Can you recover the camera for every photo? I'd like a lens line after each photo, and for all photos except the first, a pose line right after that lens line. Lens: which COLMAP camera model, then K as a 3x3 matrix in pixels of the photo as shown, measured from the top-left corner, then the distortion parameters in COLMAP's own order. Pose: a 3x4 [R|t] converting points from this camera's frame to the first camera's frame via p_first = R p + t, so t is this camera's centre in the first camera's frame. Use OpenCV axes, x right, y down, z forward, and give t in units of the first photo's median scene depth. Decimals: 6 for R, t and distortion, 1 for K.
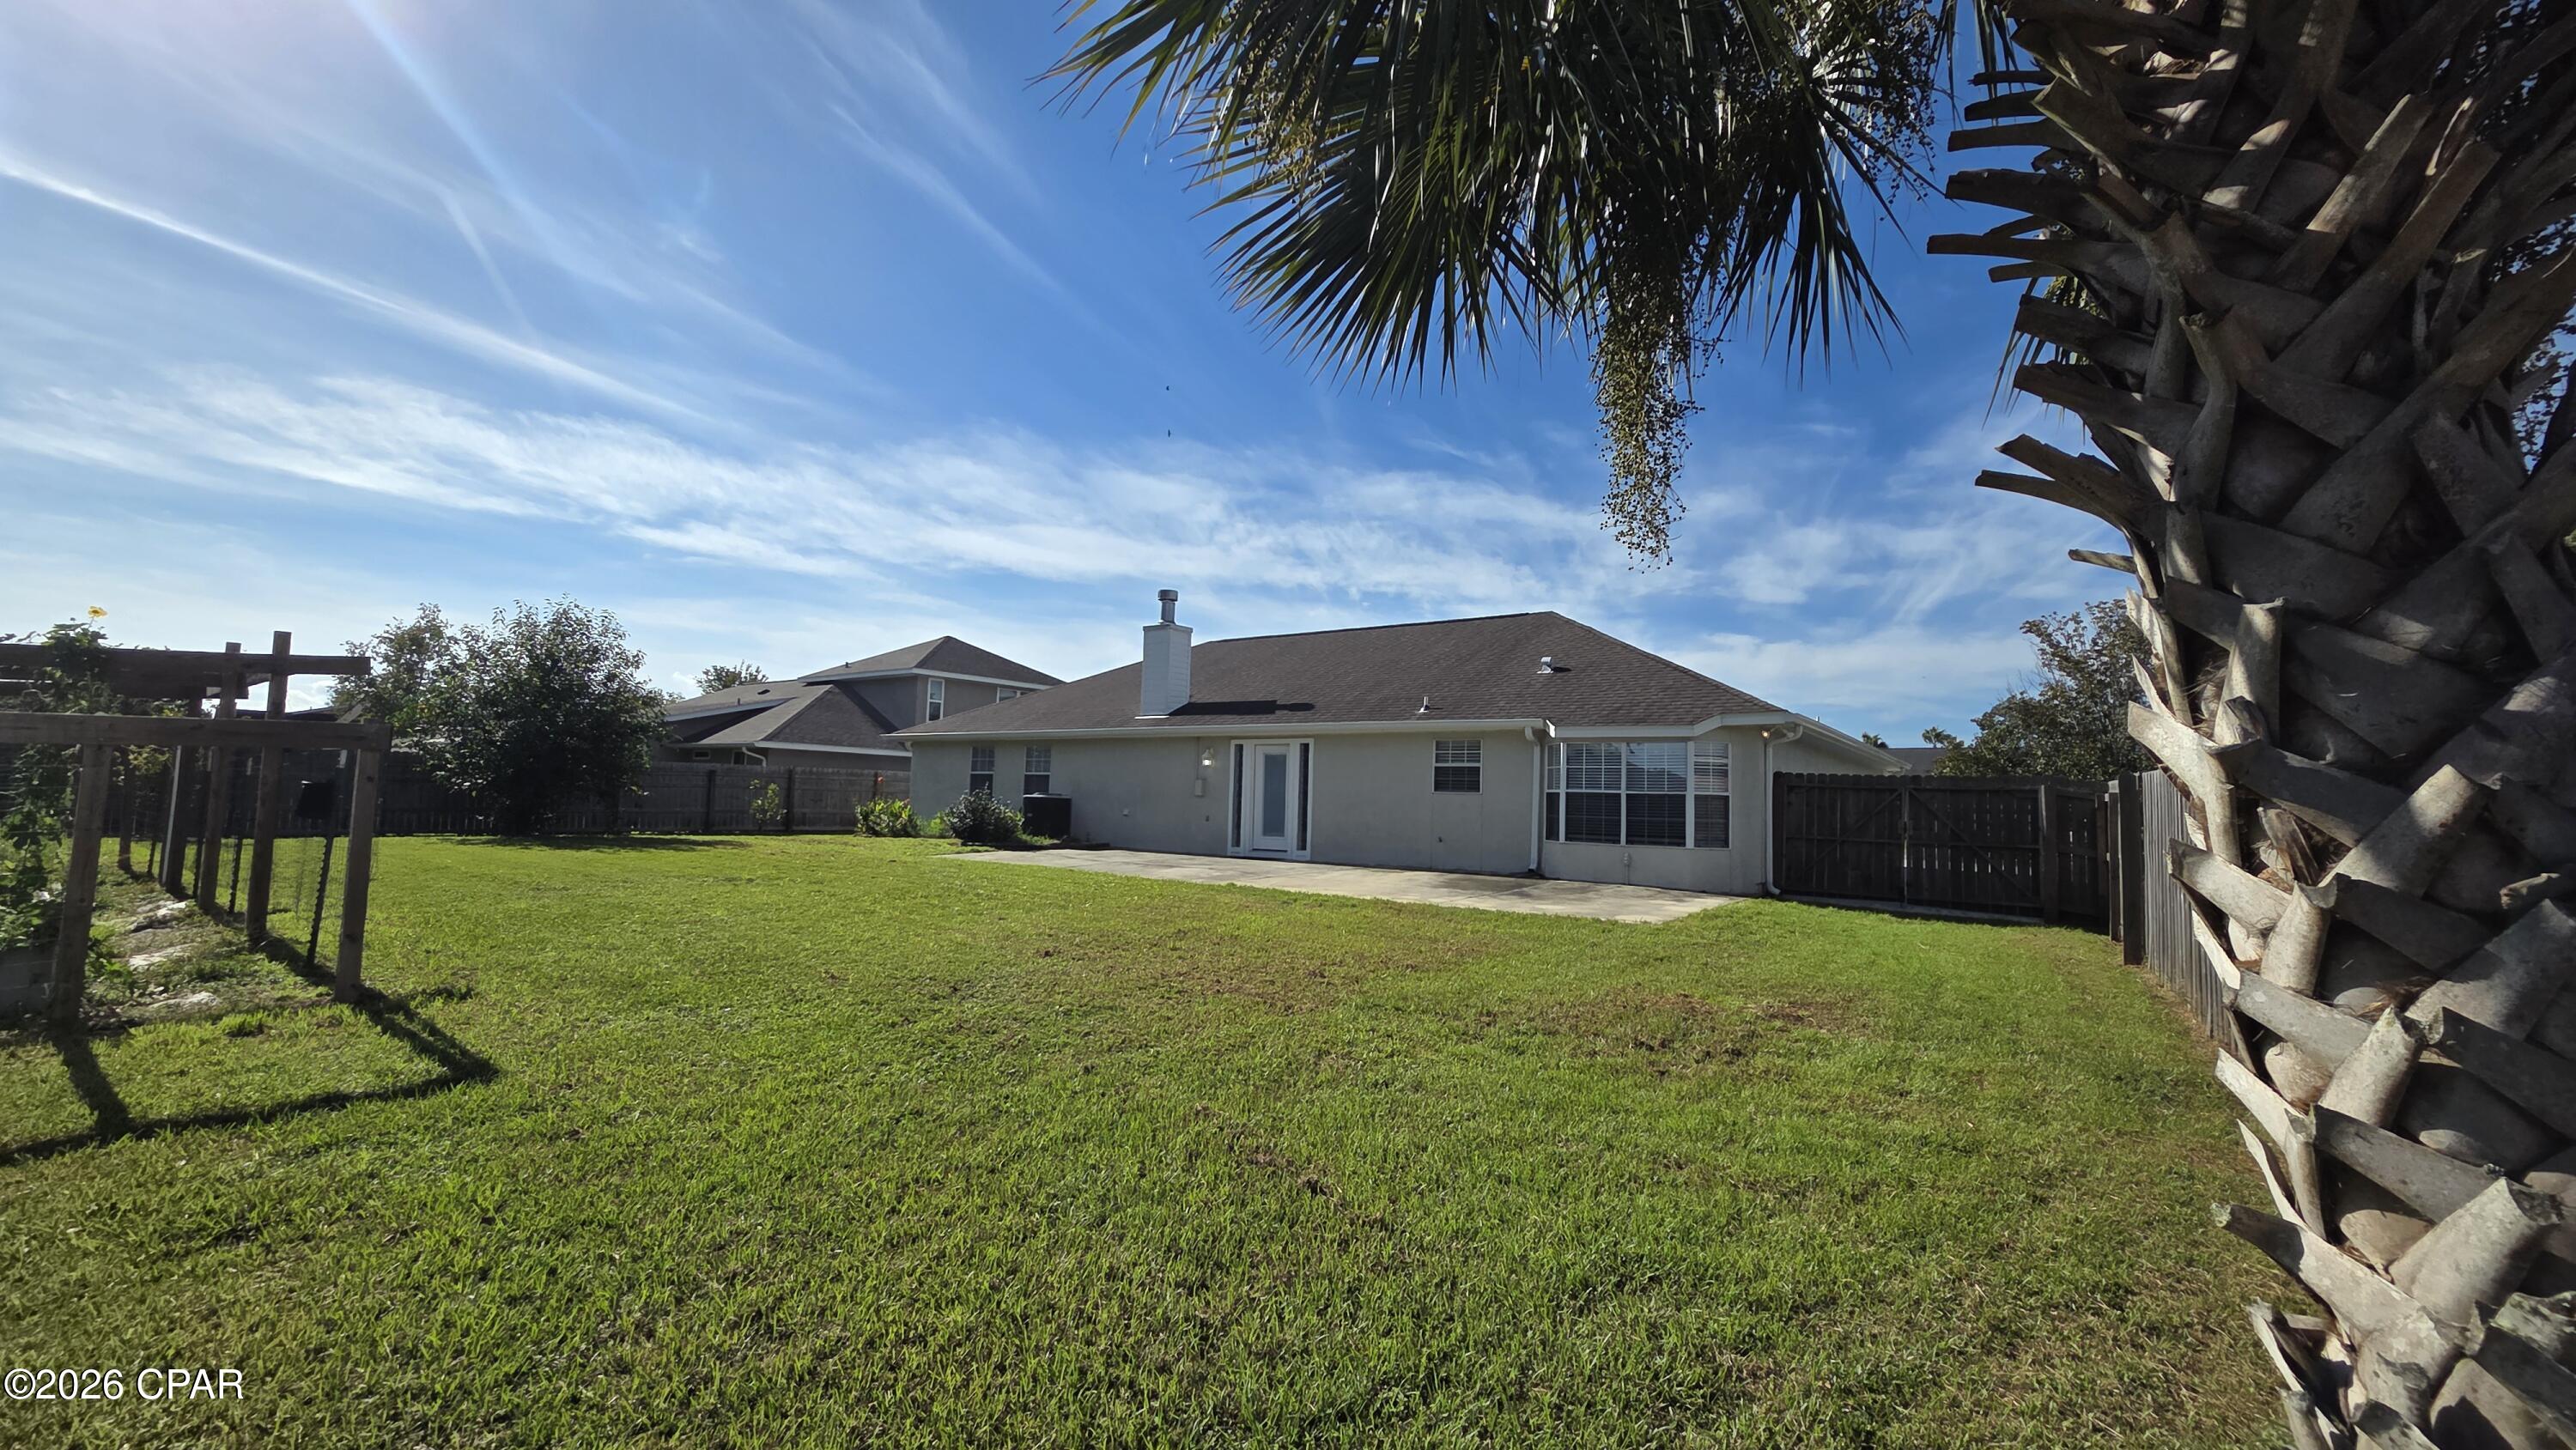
lens RADIAL K [[1048.5, 0, 1296.0], [0, 1048.5, 730.1], [0, 0, 1]] dist [0.006470, -0.001979]
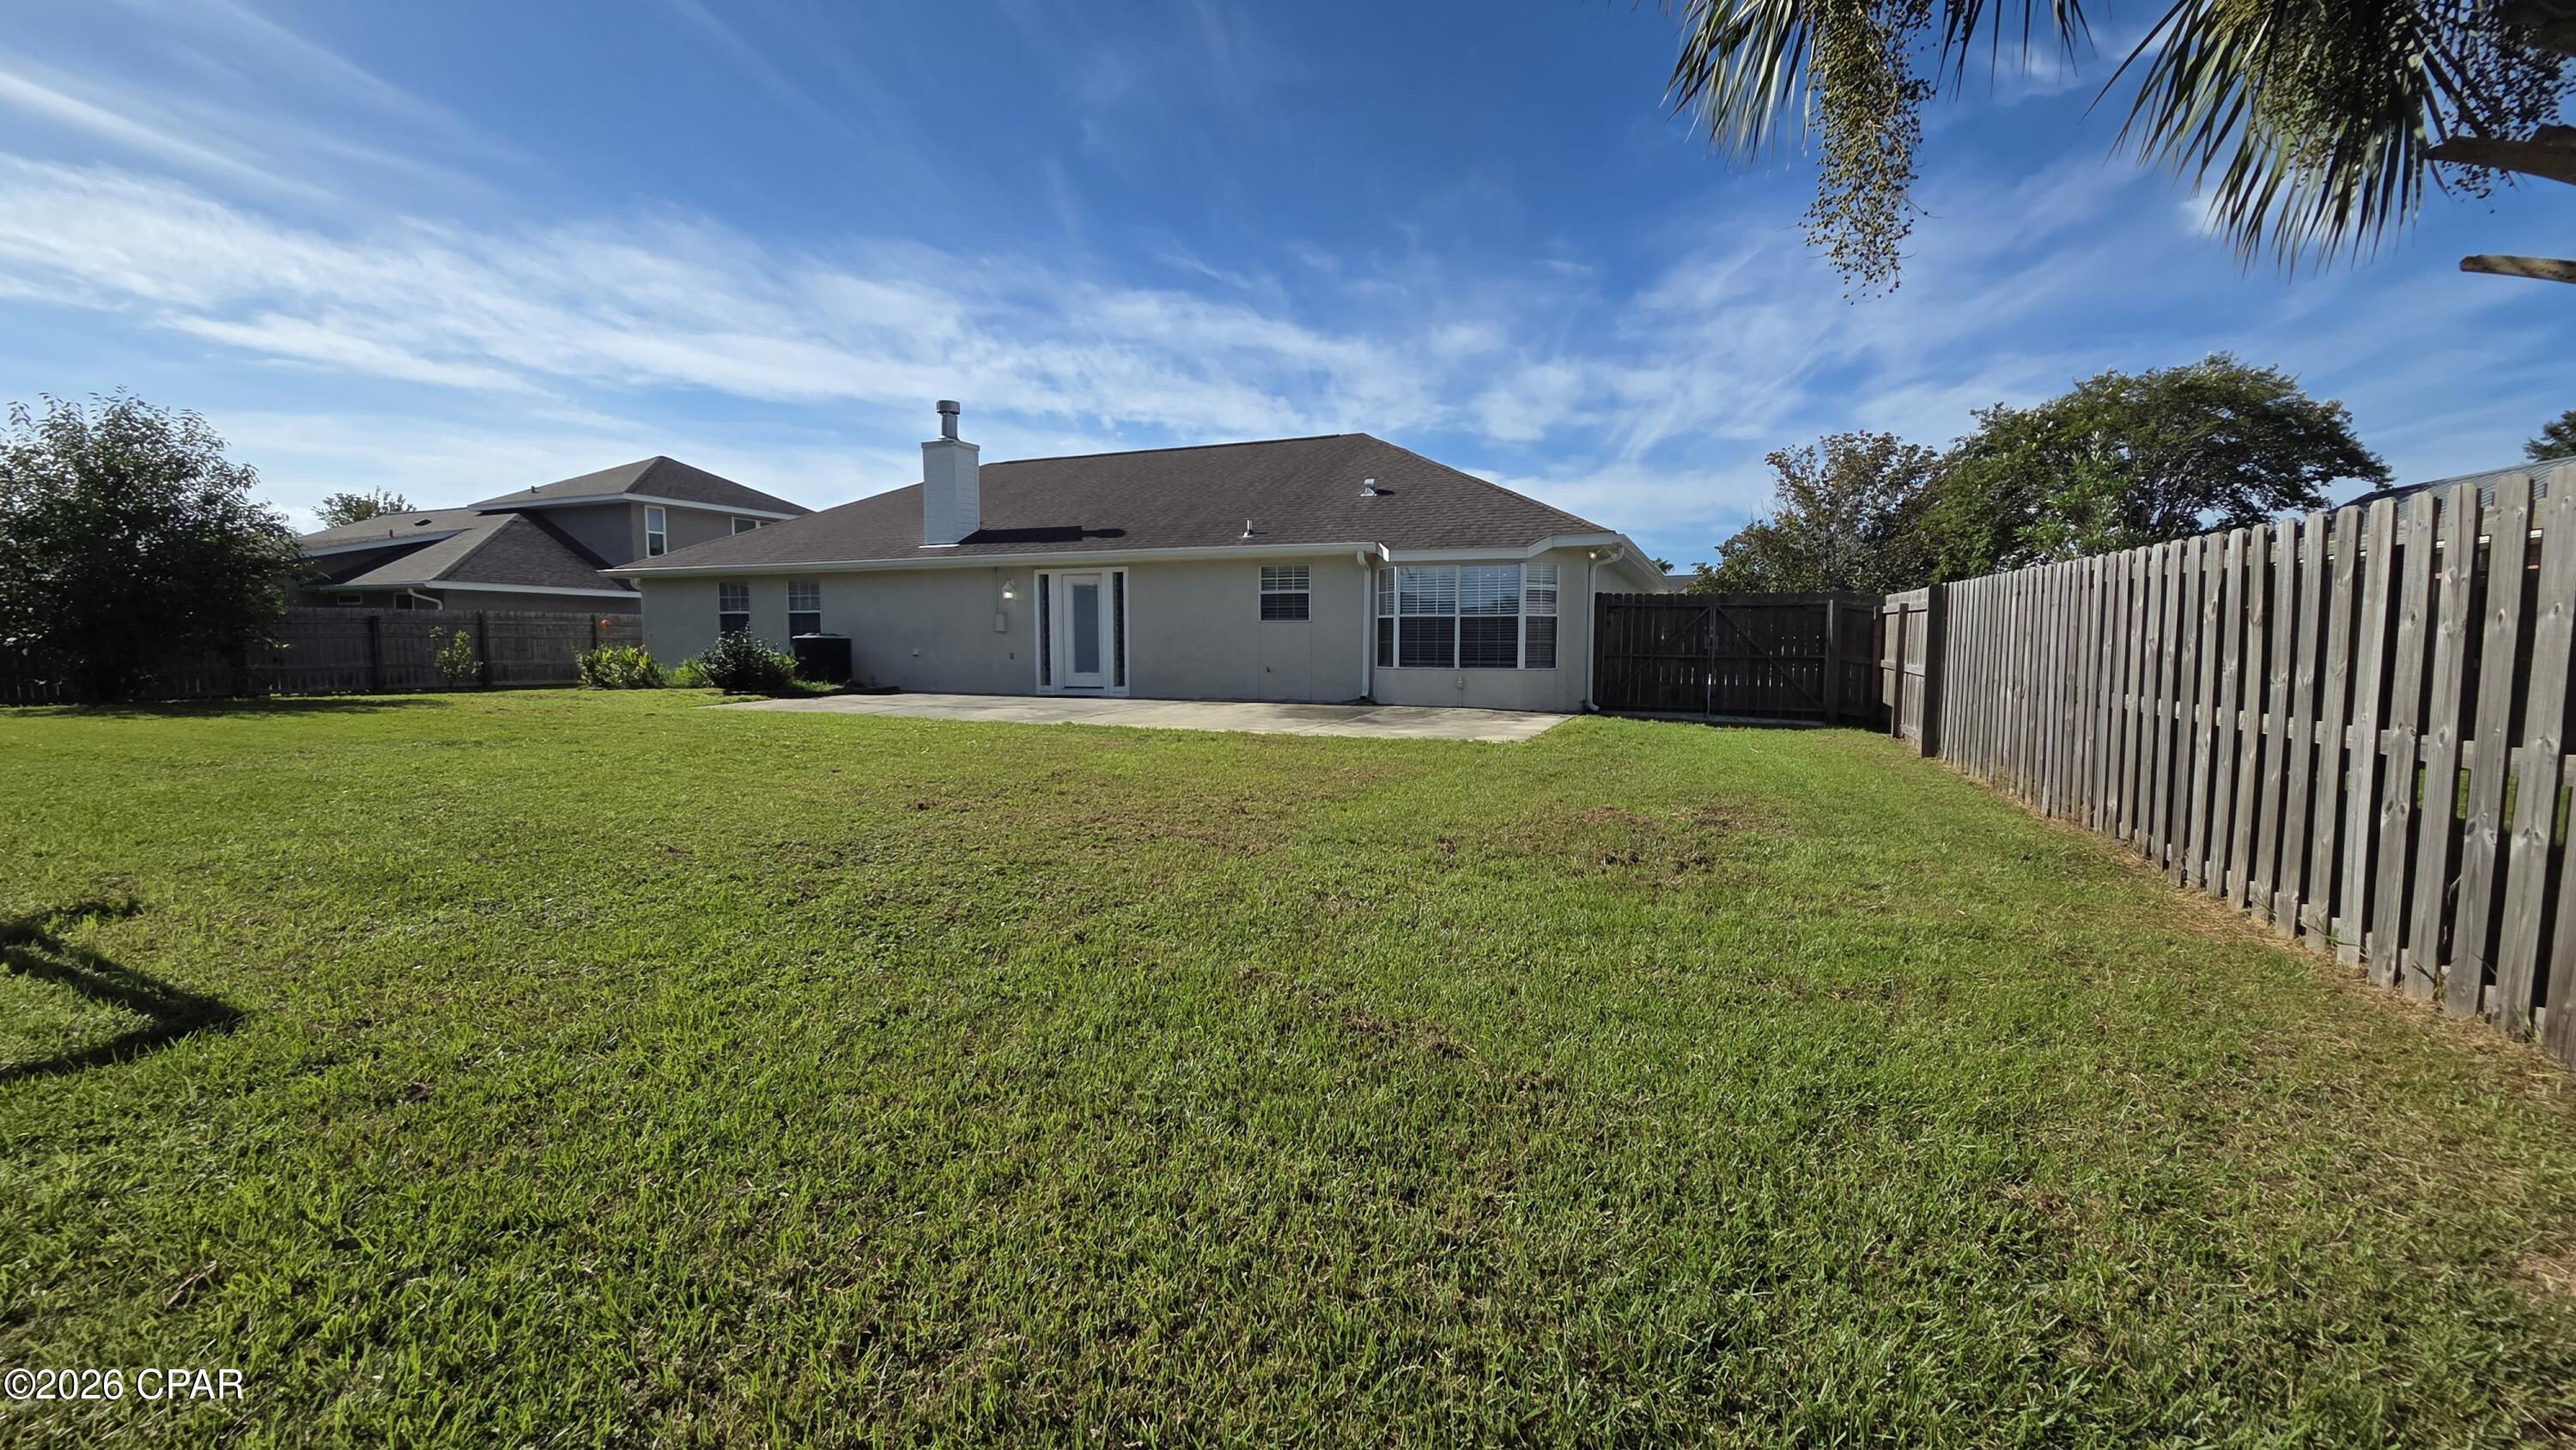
lens RADIAL K [[1048.5, 0, 1292.7], [0, 1048.5, 729.6], [0, 0, 1]] dist [0.006470, -0.001979]
pose [[0.974866, -0.044652, 0.218273, -0.047710], [0.010645, 0.987927, 0.154557, 0.007664], [-0.222539, -0.148348, 0.963571, 0.041823]]
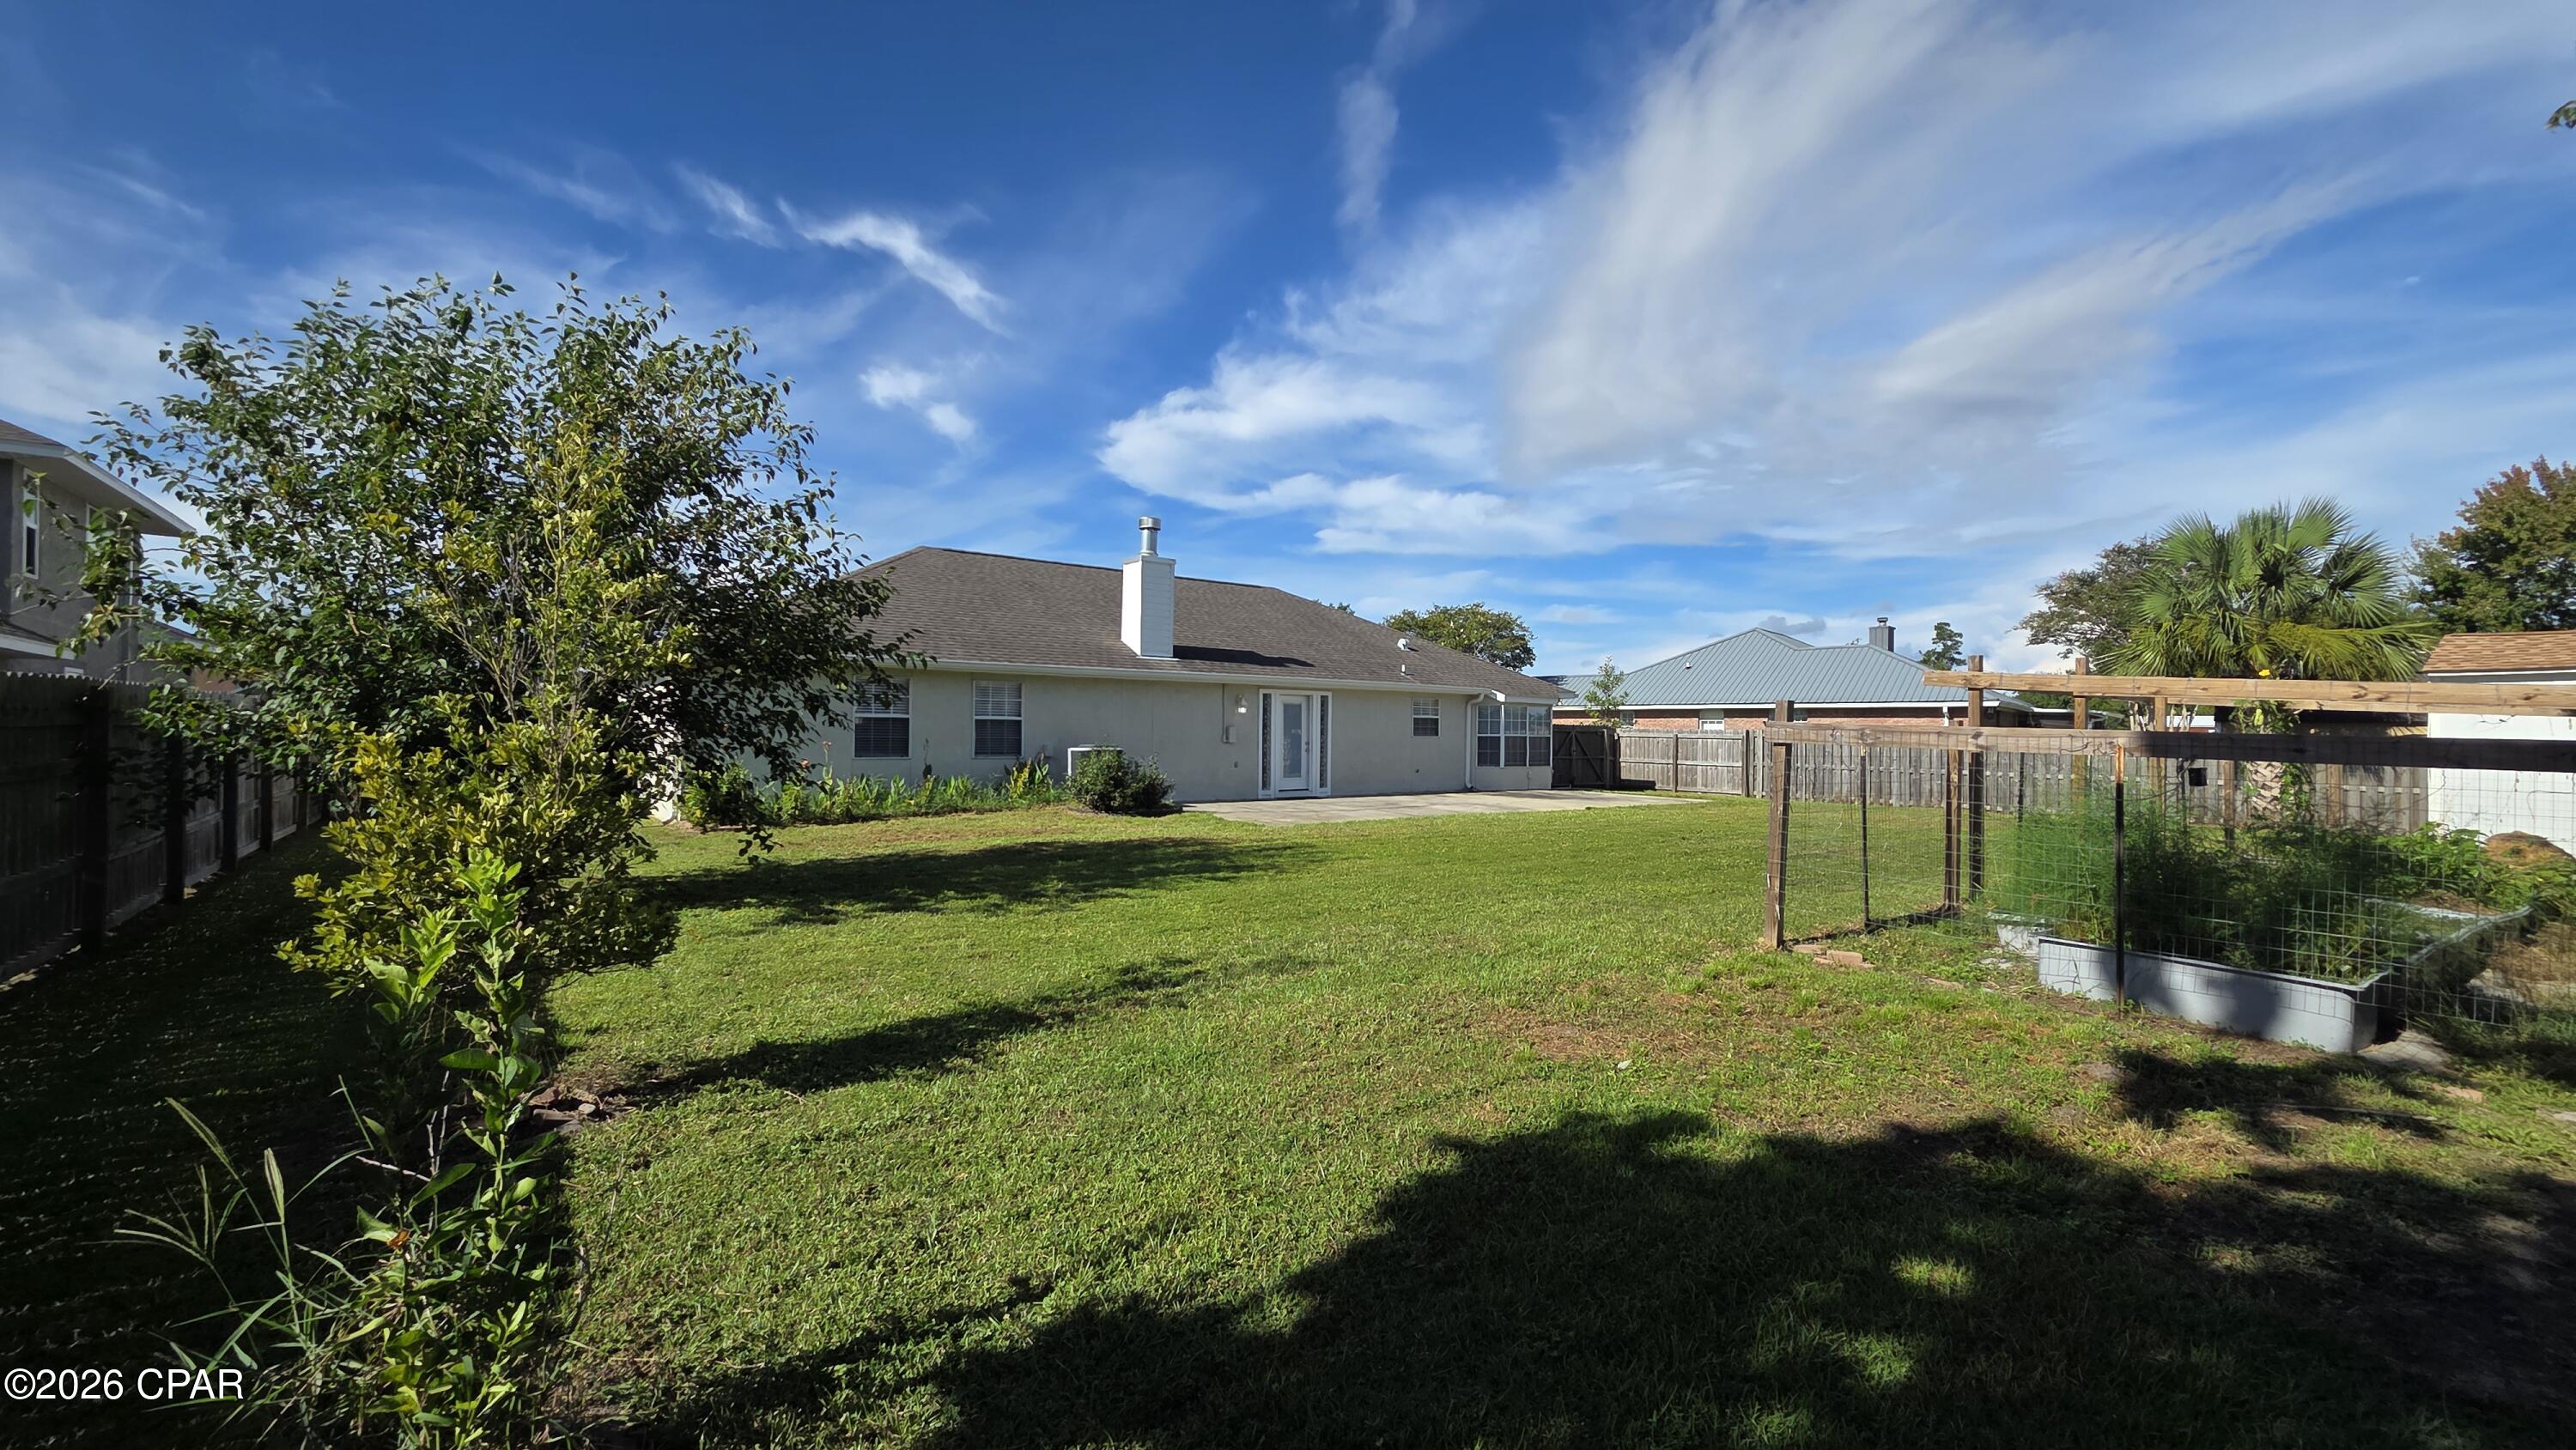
lens RADIAL K [[1048.5, 0, 1313.5], [0, 1048.5, 737.1], [0, 0, 1]] dist [0.006470, -0.001979]
pose [[0.240429, -0.027910, 0.970265, -1.066485], [-0.068474, 0.996609, 0.045636, 0.005479], [-0.968249, -0.077410, 0.237702, 0.694096]]
